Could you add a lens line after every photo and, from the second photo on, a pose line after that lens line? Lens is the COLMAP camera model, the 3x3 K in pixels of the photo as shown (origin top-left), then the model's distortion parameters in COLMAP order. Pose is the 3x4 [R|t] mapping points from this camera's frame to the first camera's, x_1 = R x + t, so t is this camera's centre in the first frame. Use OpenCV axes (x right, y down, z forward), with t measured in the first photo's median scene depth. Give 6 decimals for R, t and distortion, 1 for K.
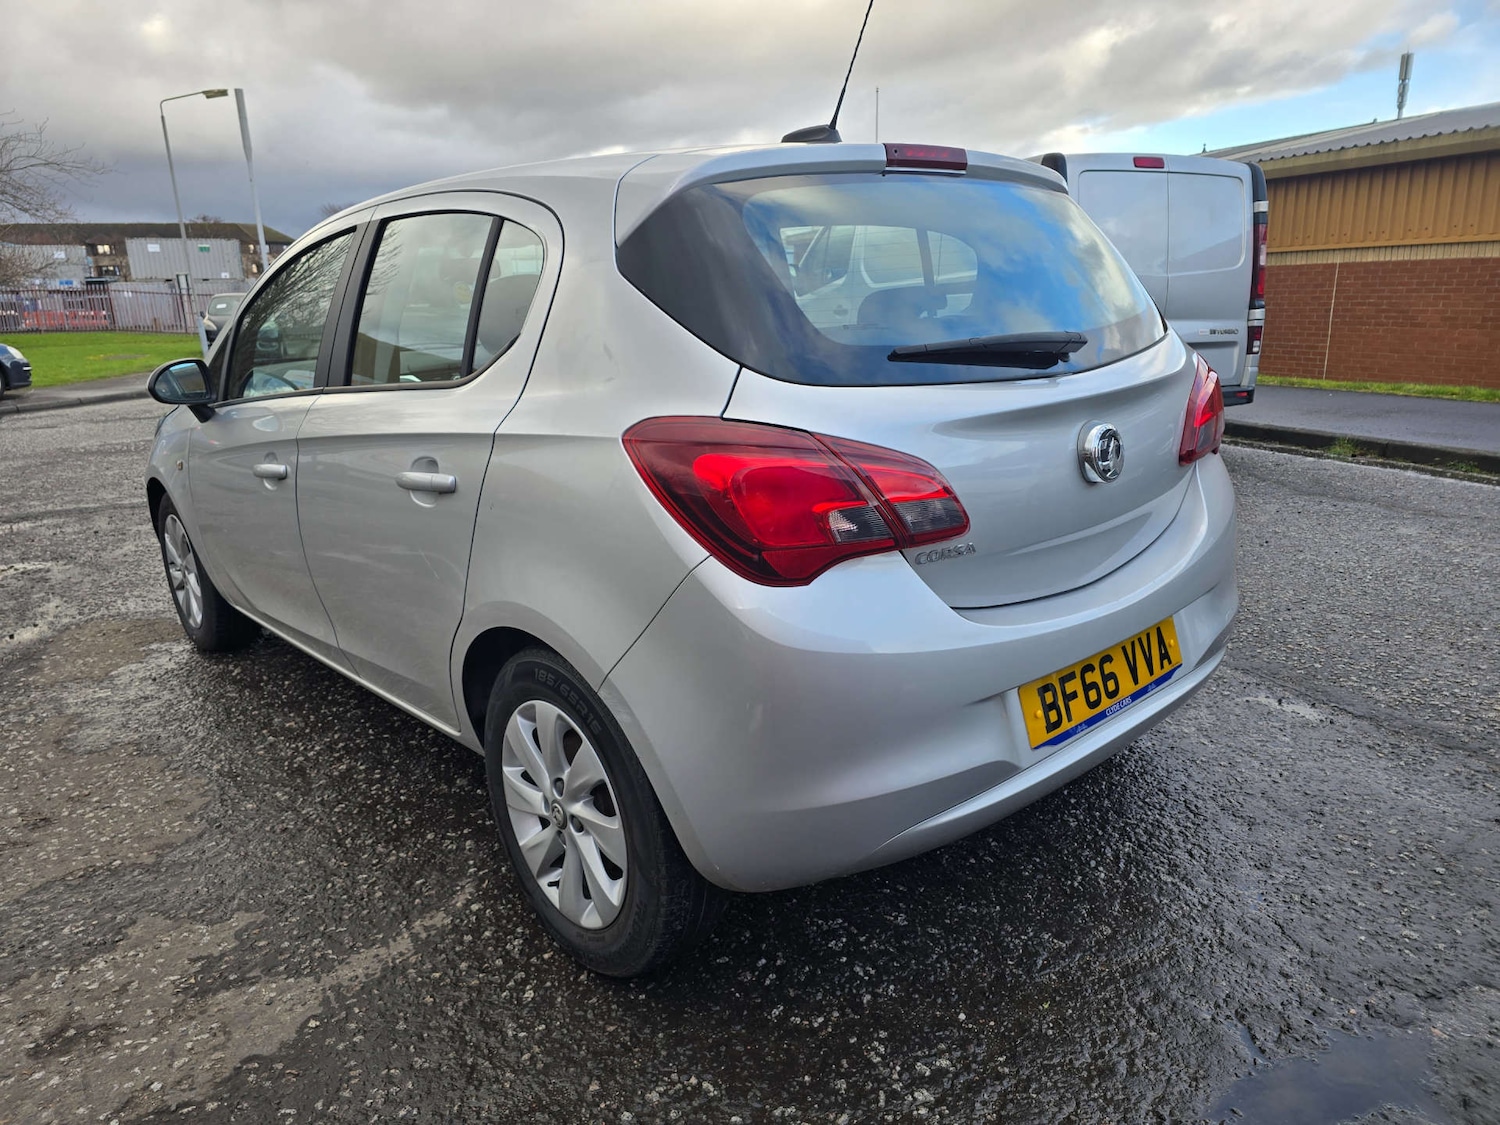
lens RADIAL K [[999.5, 0, 741.0], [0, 999.5, 565.1], [0, 0, 1]] dist [0.055707, -0.047193]
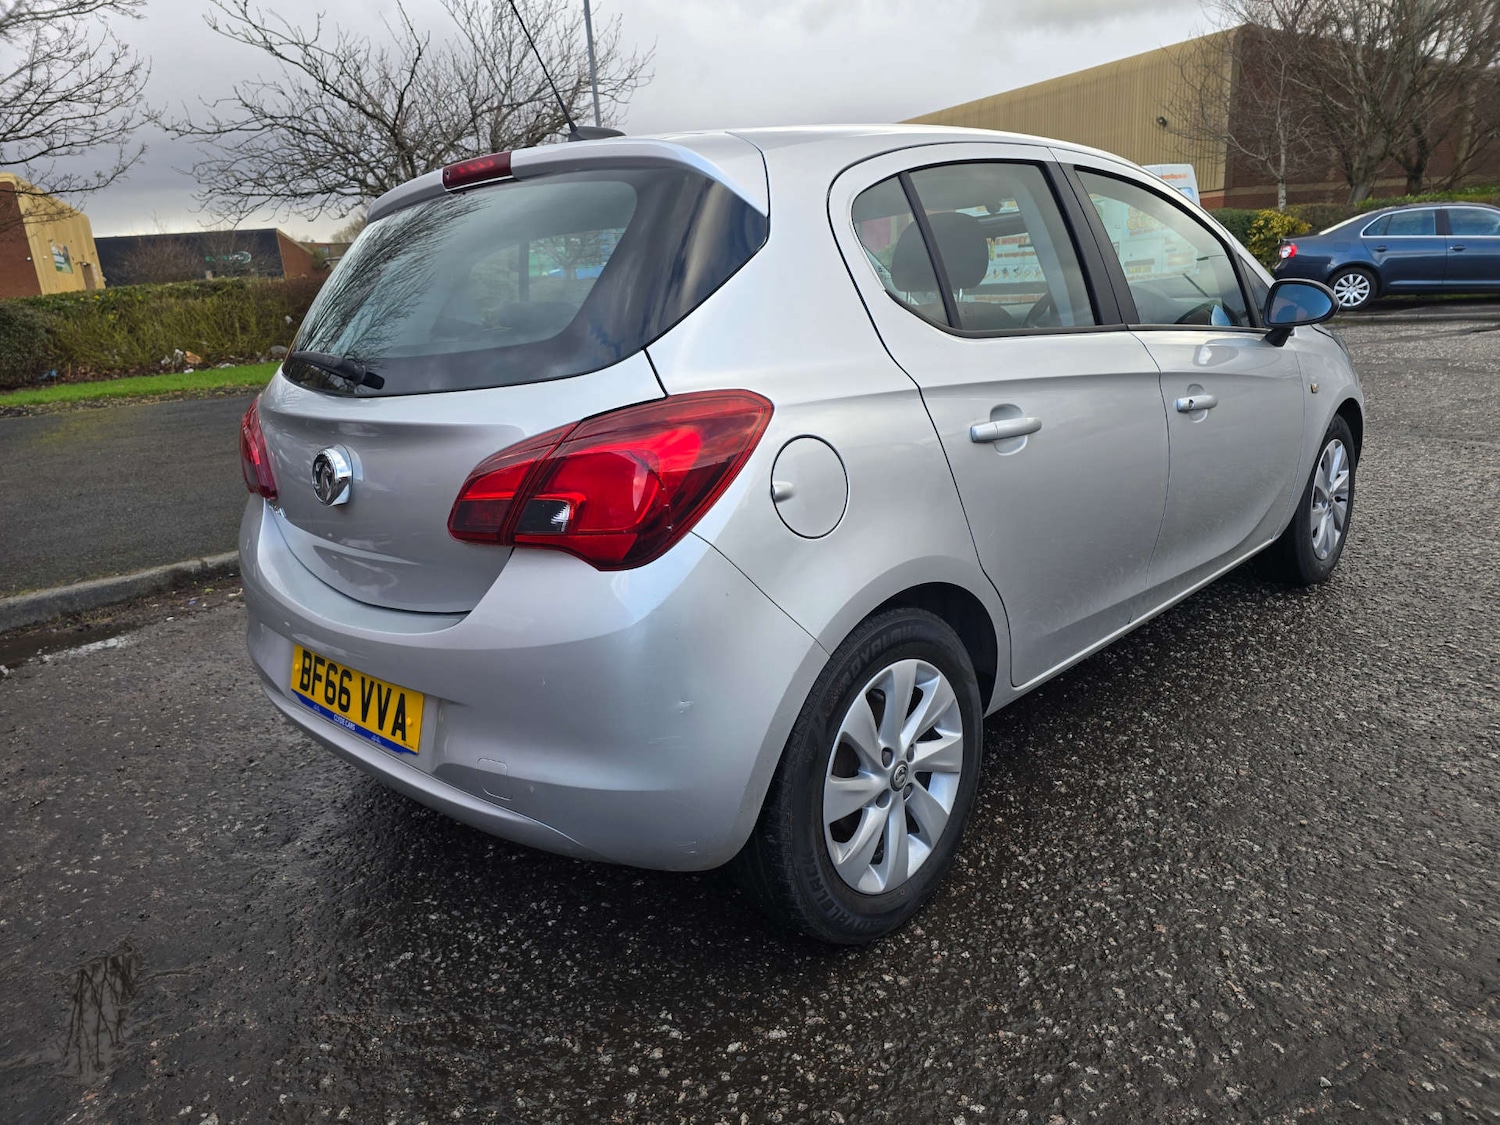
lens RADIAL K [[999.5, 0, 750.9], [0, 999.5, 565.0], [0, 0, 1]] dist [0.055707, -0.047193]
pose [[0.089601, 0.307715, -0.947250, 1.303686], [-0.200294, 0.937213, 0.285508, -0.379205], [0.975630, 0.164147, 0.145608, 1.193394]]
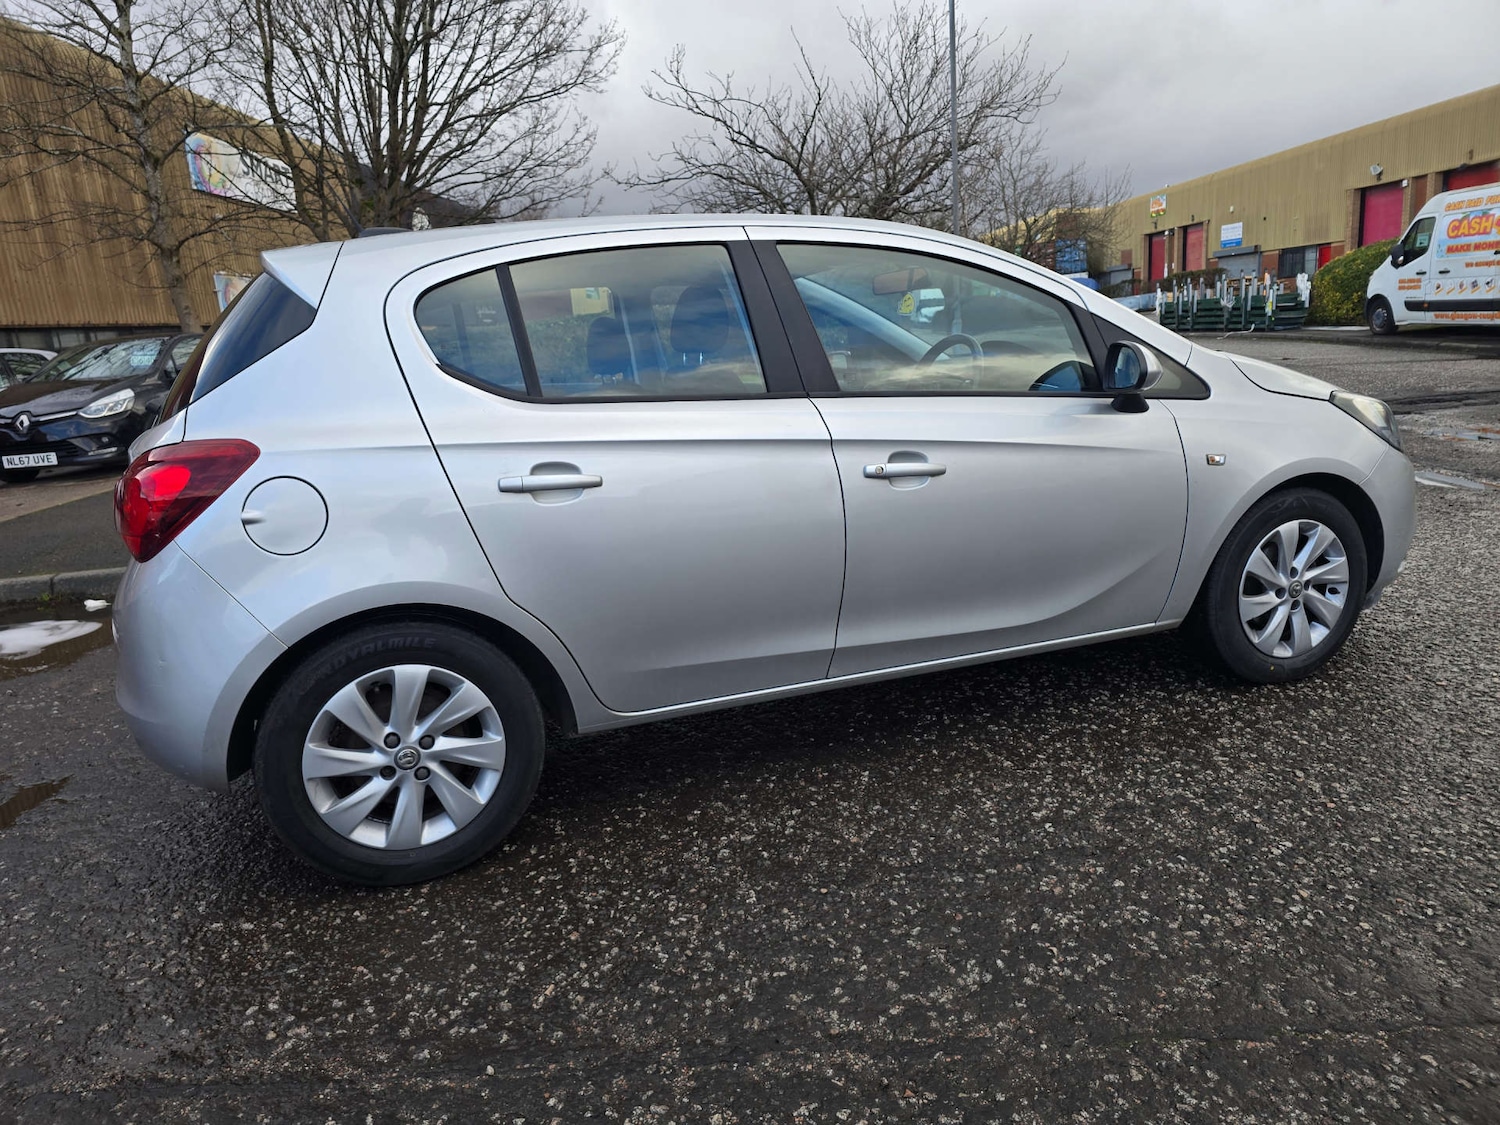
lens RADIAL K [[999.5, 0, 738.6], [0, 999.5, 559.8], [0, 0, 1]] dist [0.055707, -0.047193]
pose [[-0.361571, 0.275174, -0.890812, 1.317248], [-0.160266, 0.922888, 0.350132, -0.630873], [0.918467, 0.269364, -0.289588, 2.125408]]
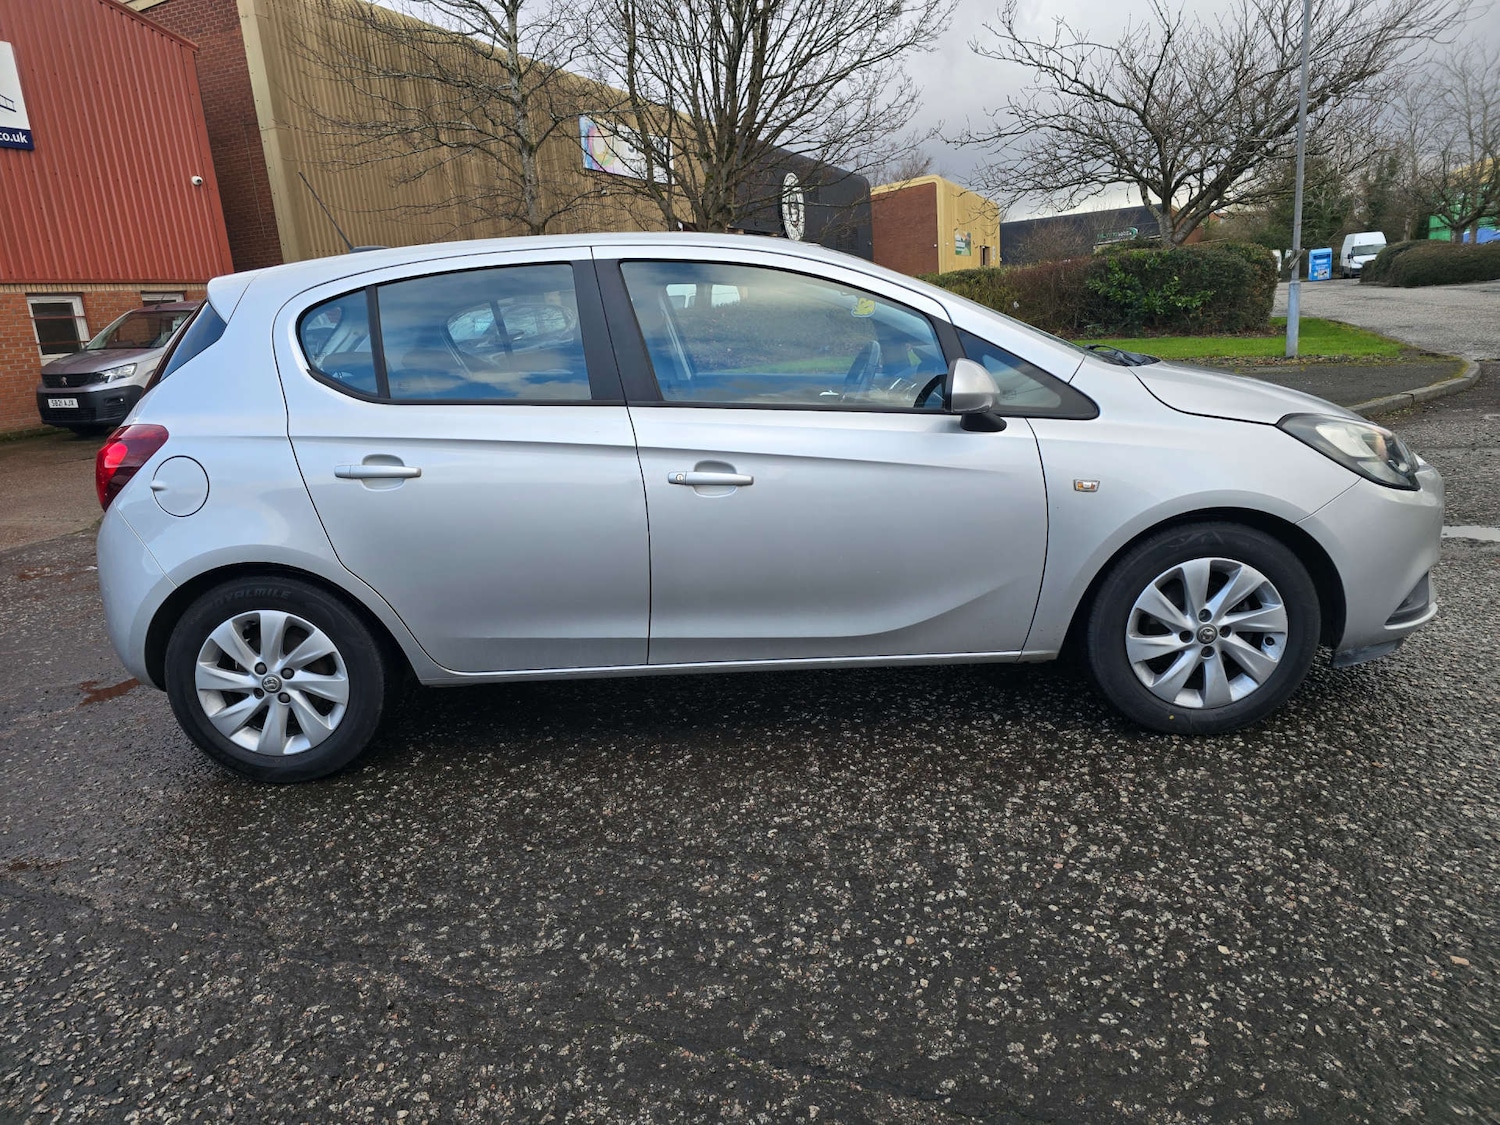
lens RADIAL K [[999.5, 0, 740.5], [0, 999.5, 553.5], [0, 0, 1]] dist [0.055707, -0.047193]
pose [[-0.669035, 0.257106, -0.697344, 1.000528], [-0.100916, 0.898146, 0.427960, -0.815526], [0.736348, 0.356693, -0.574945, 2.771763]]
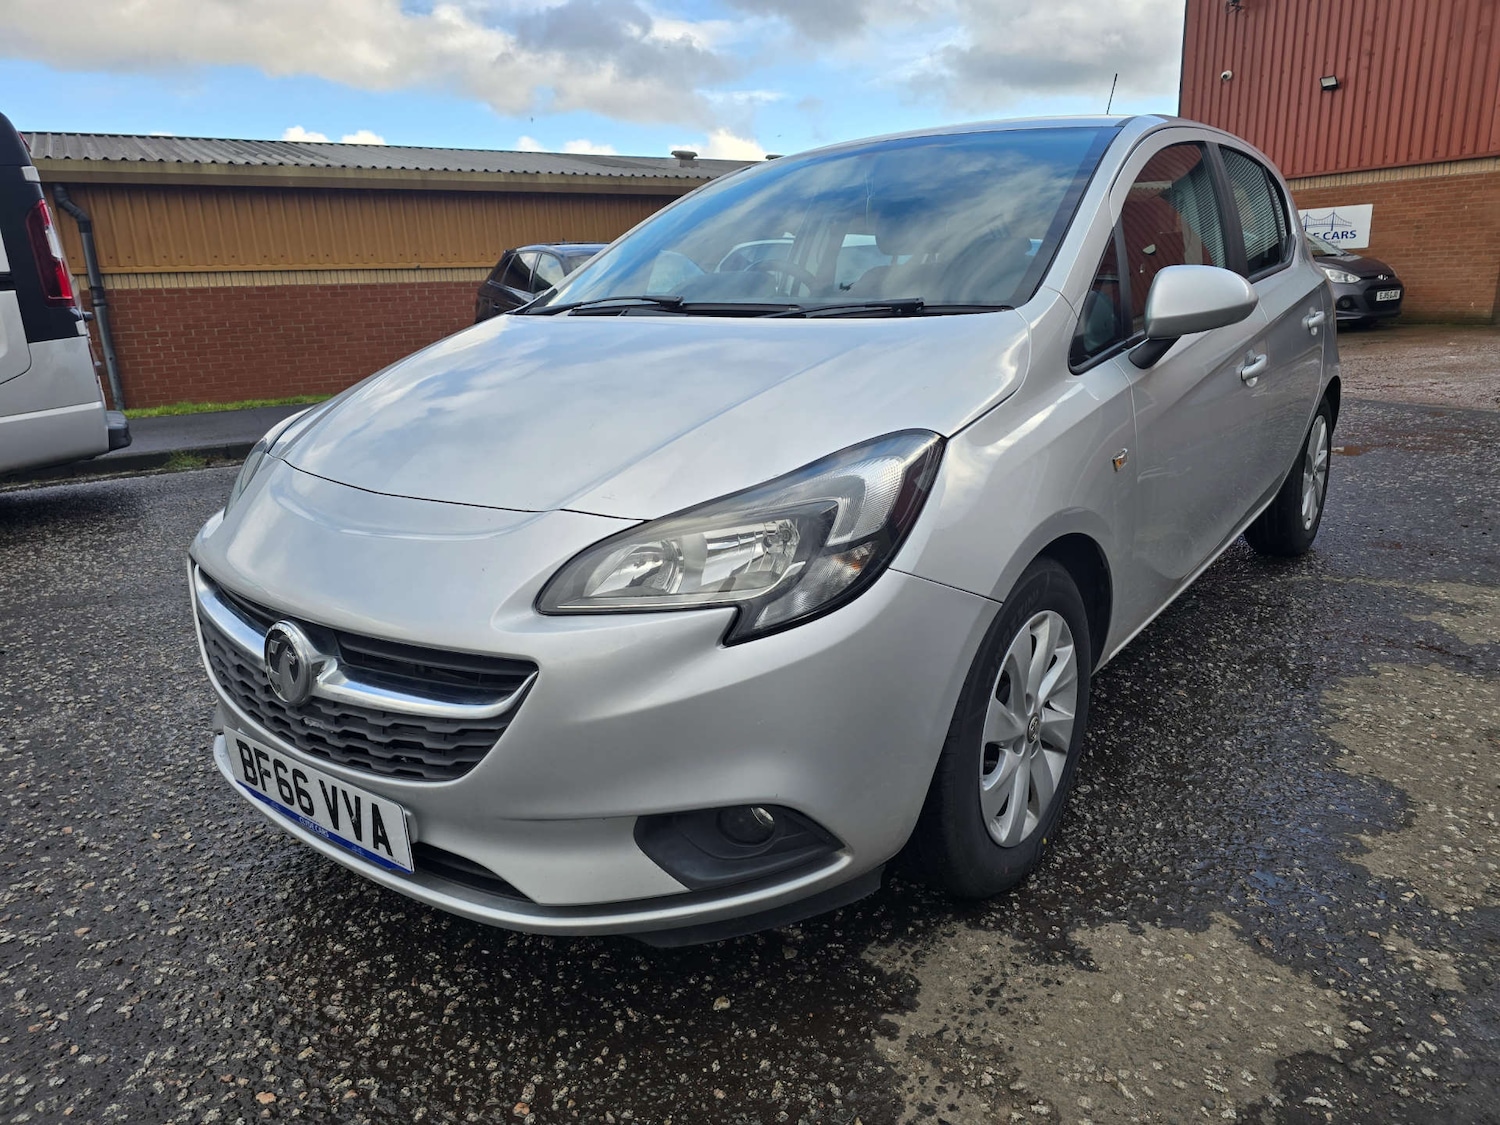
lens RADIAL K [[999.5, 0, 762.0], [0, 999.5, 560.8], [0, 0, 1]] dist [0.055707, -0.047193]
pose [[-0.189601, -0.220371, 0.956811, -1.869673], [0.298870, 0.915292, 0.270032, -0.455874], [-0.935269, 0.337161, -0.107678, 2.211865]]
